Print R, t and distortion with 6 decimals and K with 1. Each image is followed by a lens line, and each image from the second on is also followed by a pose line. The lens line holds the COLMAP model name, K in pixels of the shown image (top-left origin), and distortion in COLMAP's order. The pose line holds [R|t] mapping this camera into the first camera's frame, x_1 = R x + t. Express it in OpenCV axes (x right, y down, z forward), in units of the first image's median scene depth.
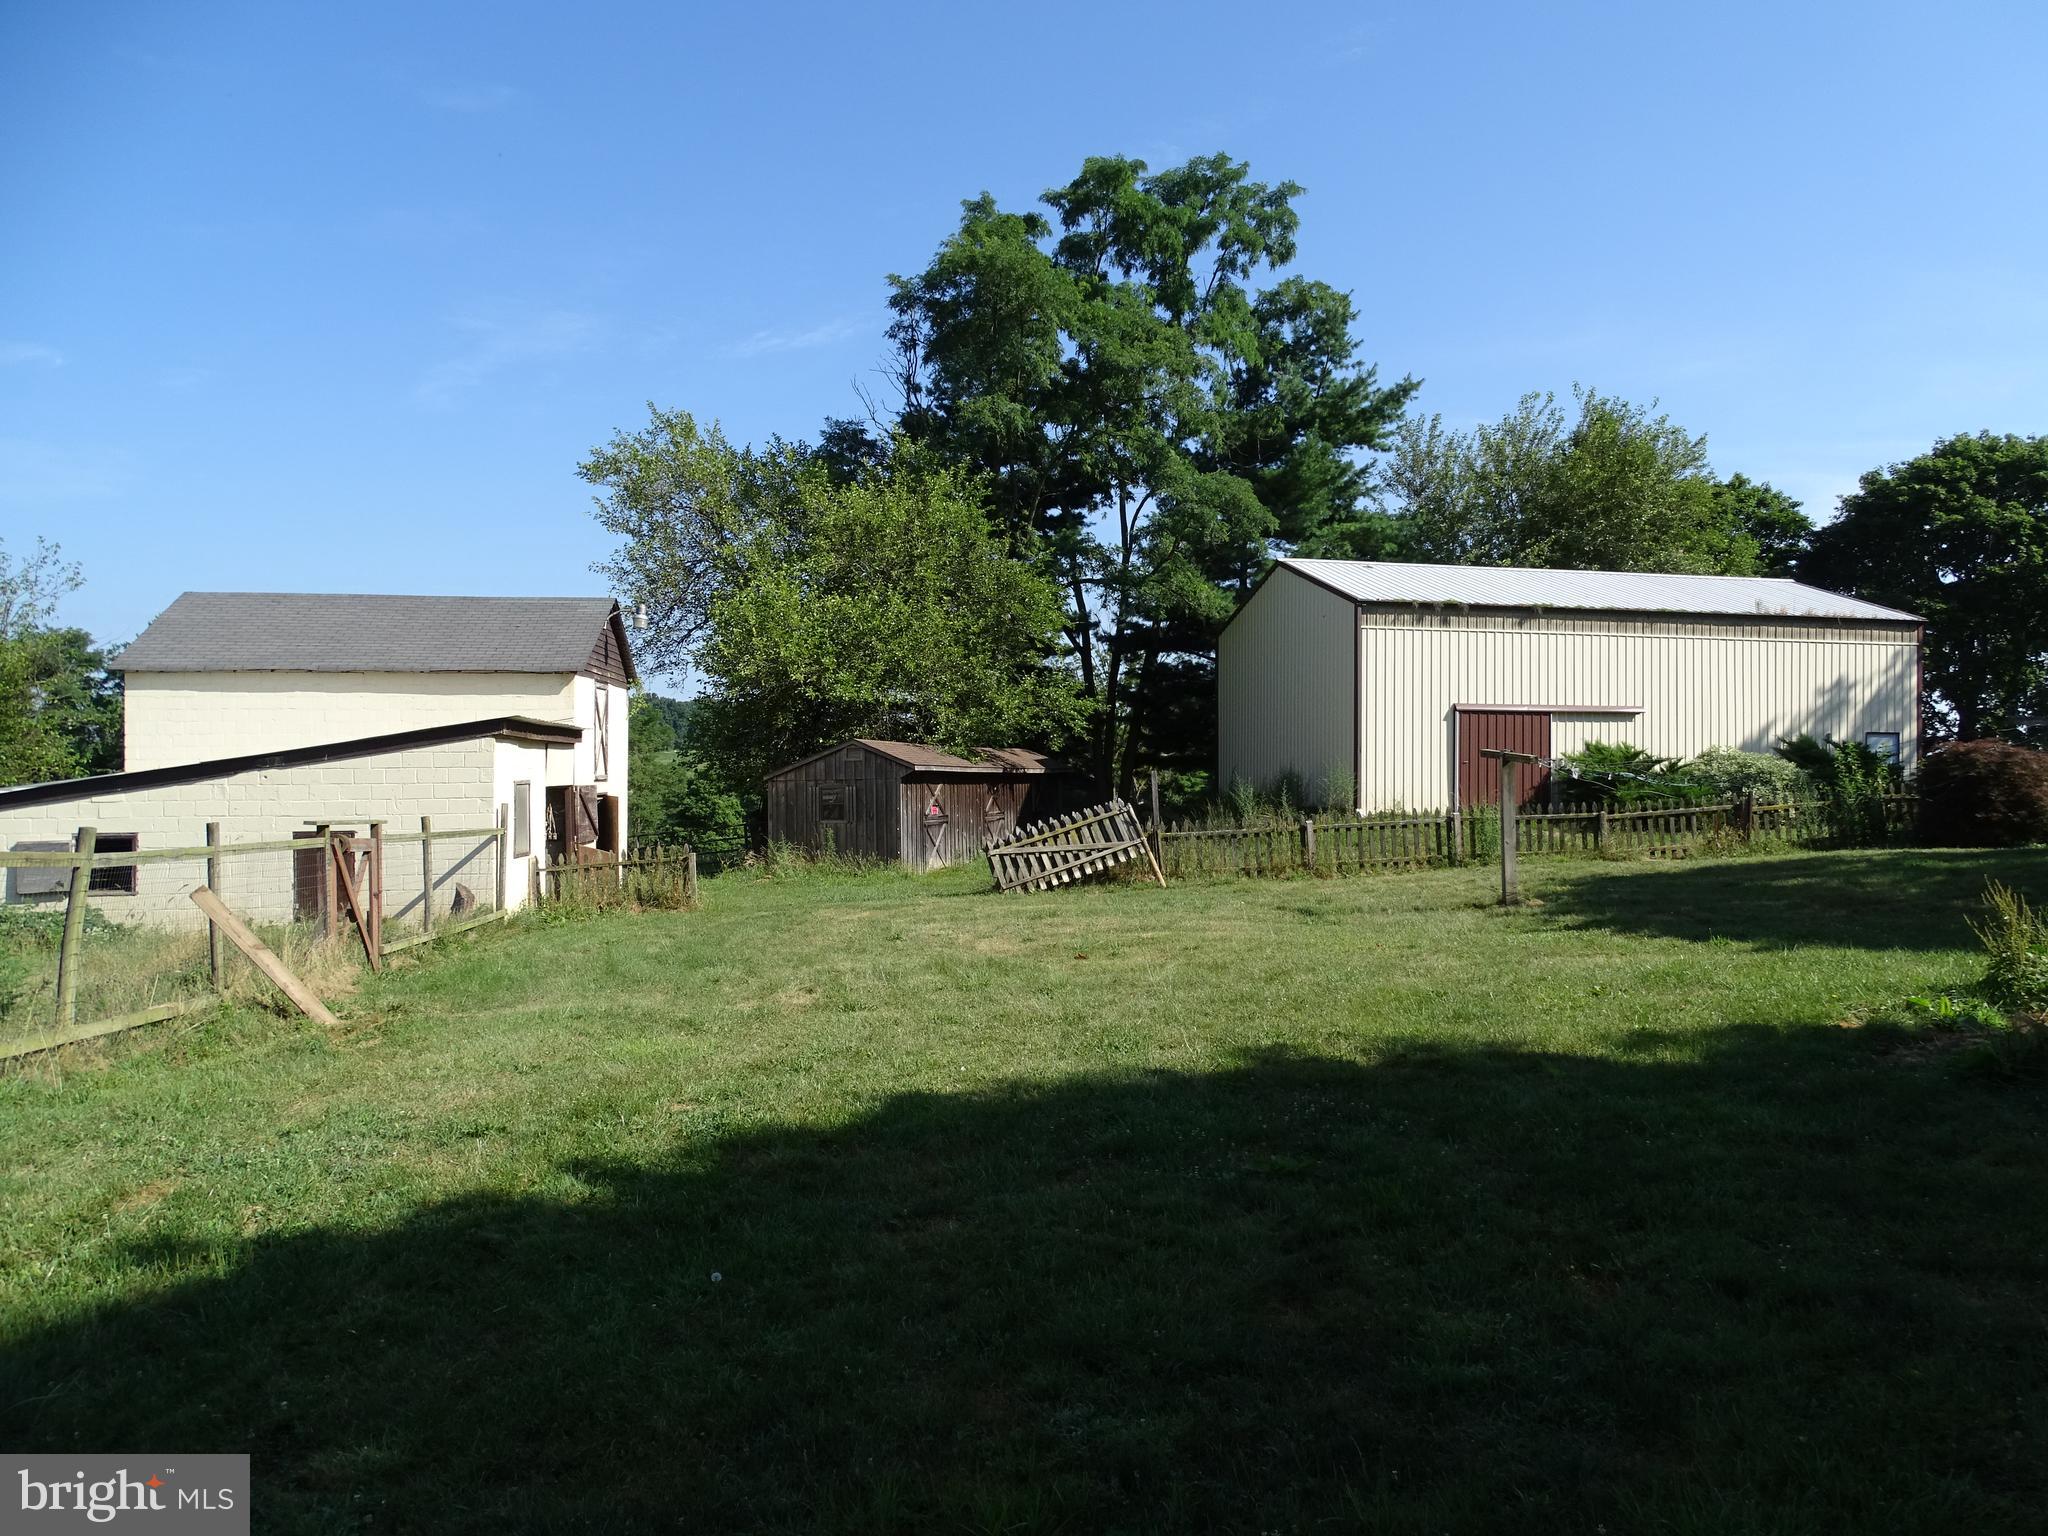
lens RADIAL K [[1459.1, 0, 1064.0], [0, 1459.1, 759.1], [0, 0, 1]] dist [0.005273, -0.004074]
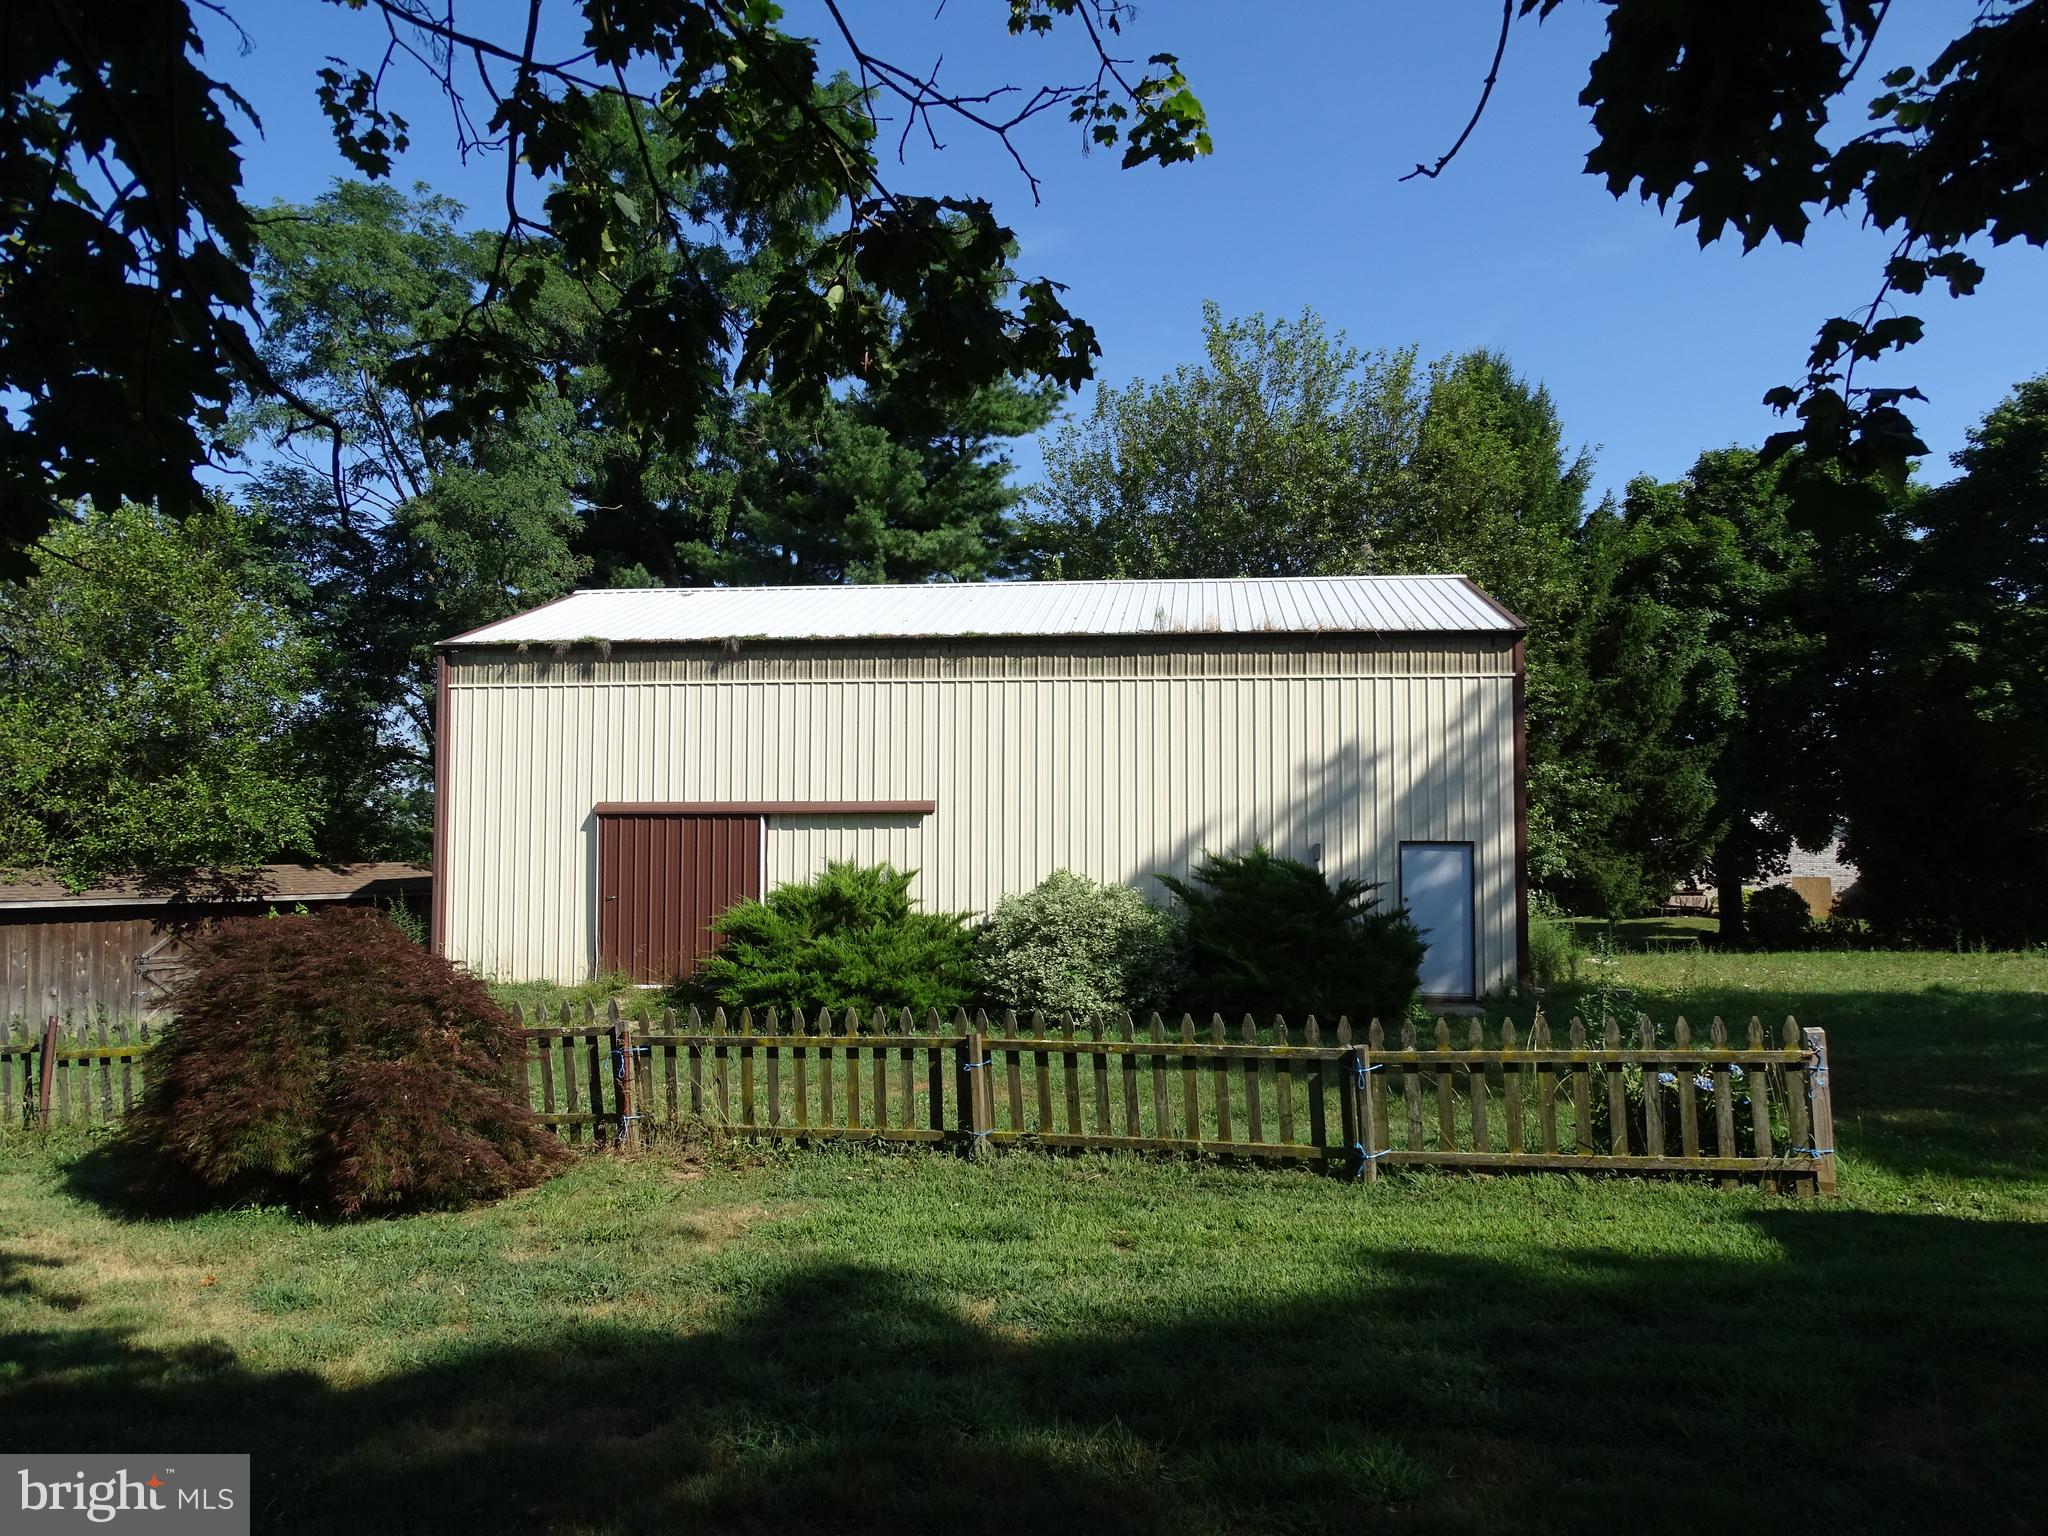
lens RADIAL K [[1459.1, 0, 1025.8], [0, 1459.1, 759.3], [0, 0, 1]] dist [0.005273, -0.004074]
pose [[0.908201, -0.016302, -0.418217, 0.677848], [0.001365, 0.999351, -0.035989, -0.032202], [0.418532, 0.032115, 0.907634, 0.489497]]
